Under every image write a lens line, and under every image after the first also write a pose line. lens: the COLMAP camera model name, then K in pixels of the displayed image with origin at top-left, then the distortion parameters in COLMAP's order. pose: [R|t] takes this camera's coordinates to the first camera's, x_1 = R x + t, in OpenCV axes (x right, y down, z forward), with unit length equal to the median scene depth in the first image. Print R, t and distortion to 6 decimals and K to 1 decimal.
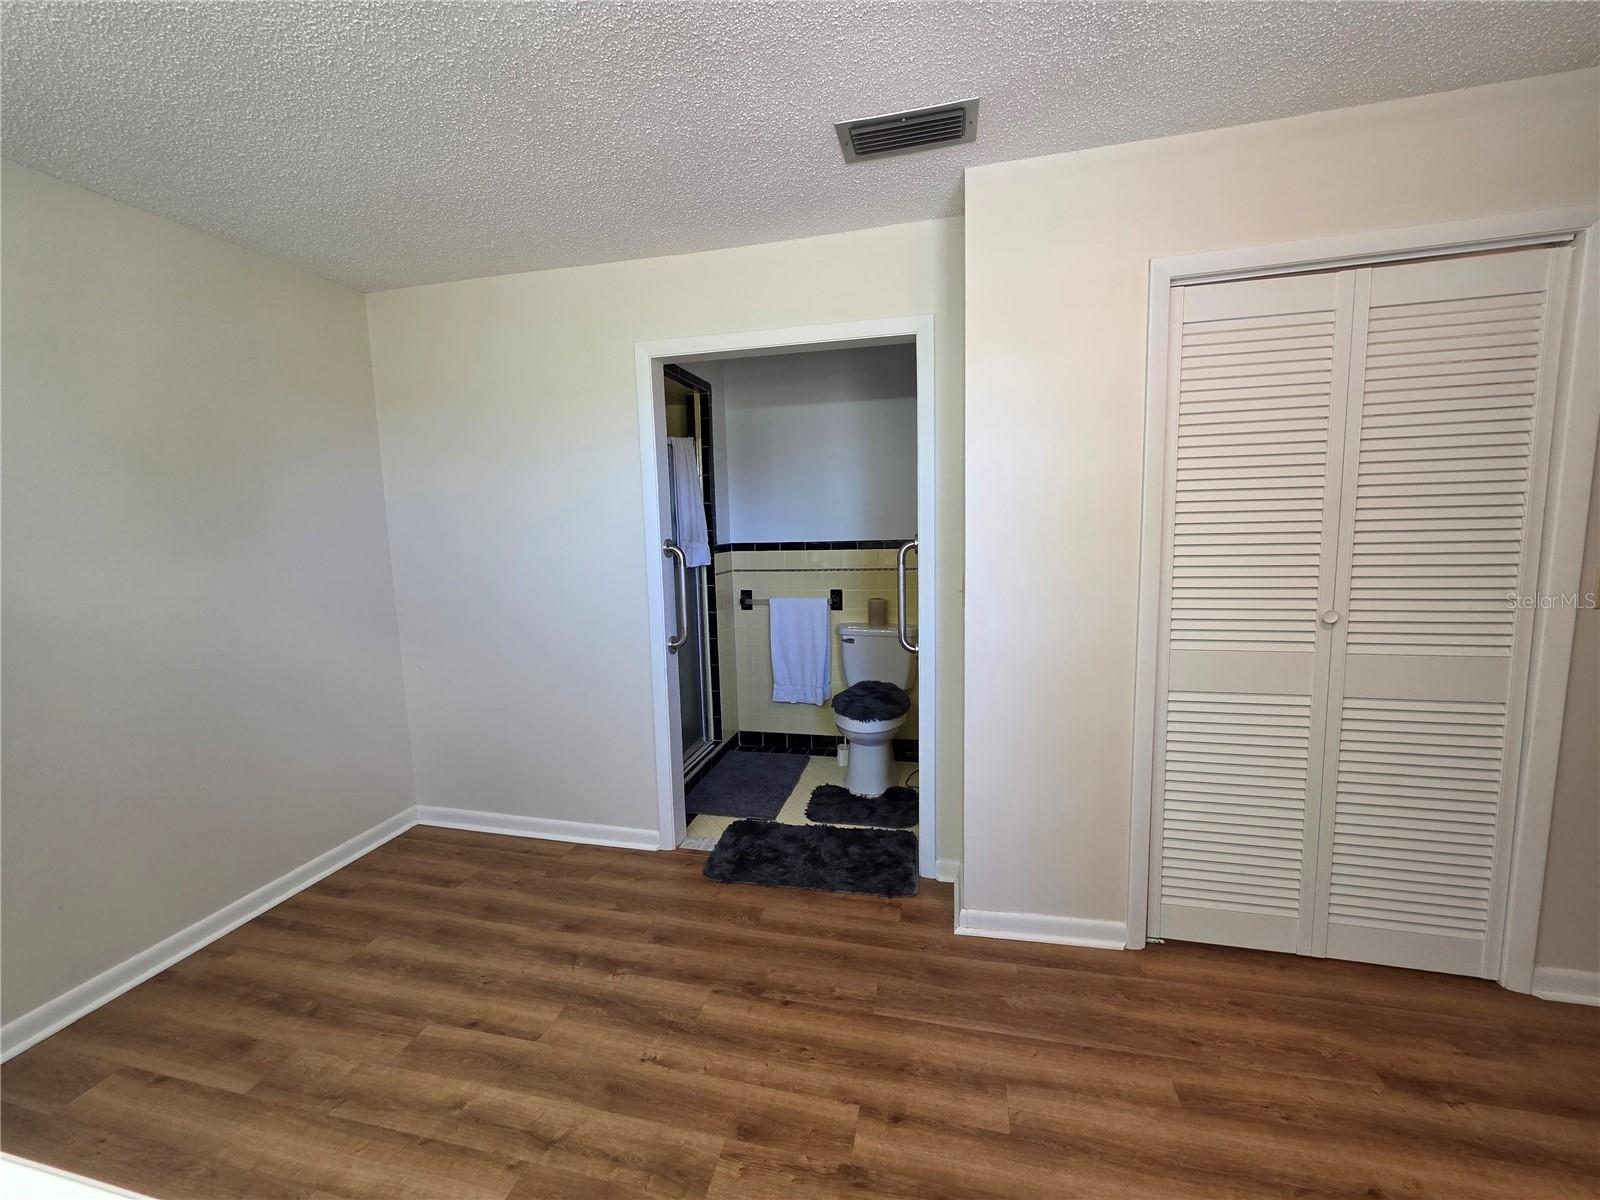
lens RADIAL K [[639.5, 0, 797.7], [0, 639.5, 591.6], [0, 0, 1]] dist [0.000726, 0.000822]
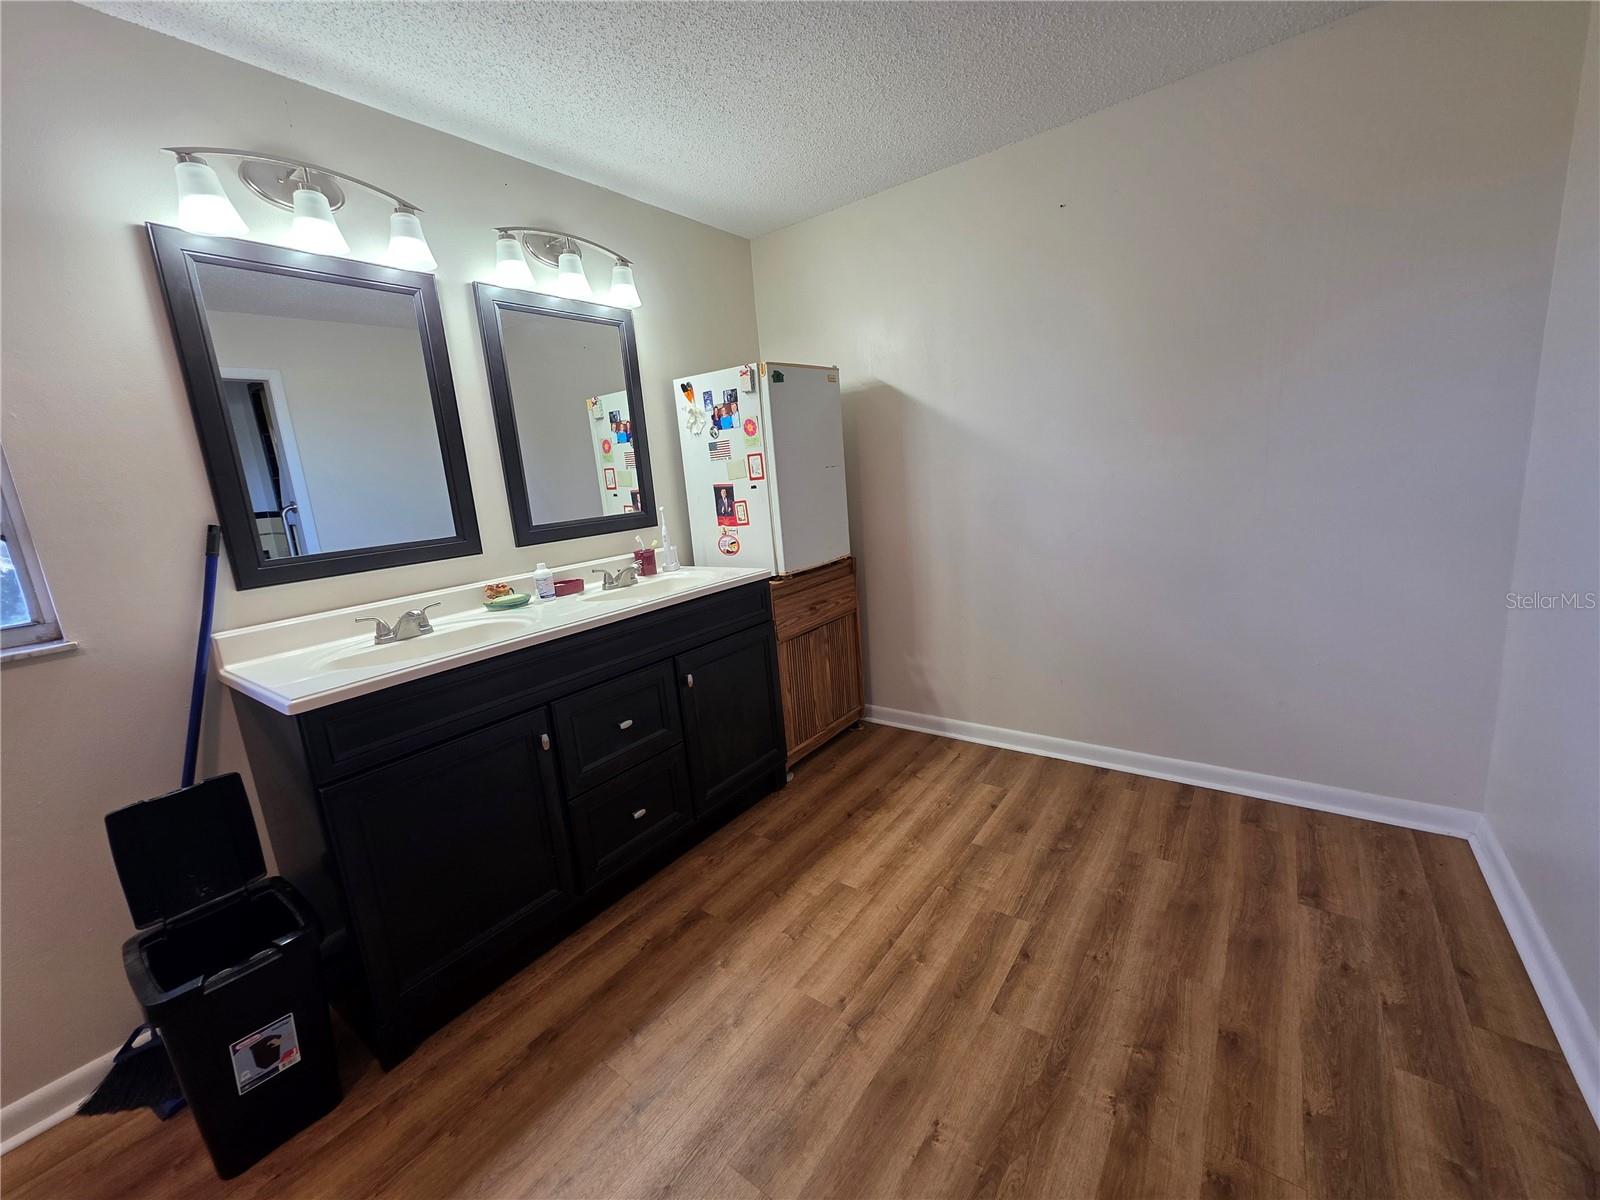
lens RADIAL K [[639.5, 0, 797.7], [0, 639.5, 591.6], [0, 0, 1]] dist [0.000726, 0.000822]
pose [[-0.389262, 0.229470, -0.892087, 0.318272], [-0.011231, 0.967219, 0.253697, -0.064399], [0.921059, 0.108774, -0.373924, 0.948654]]
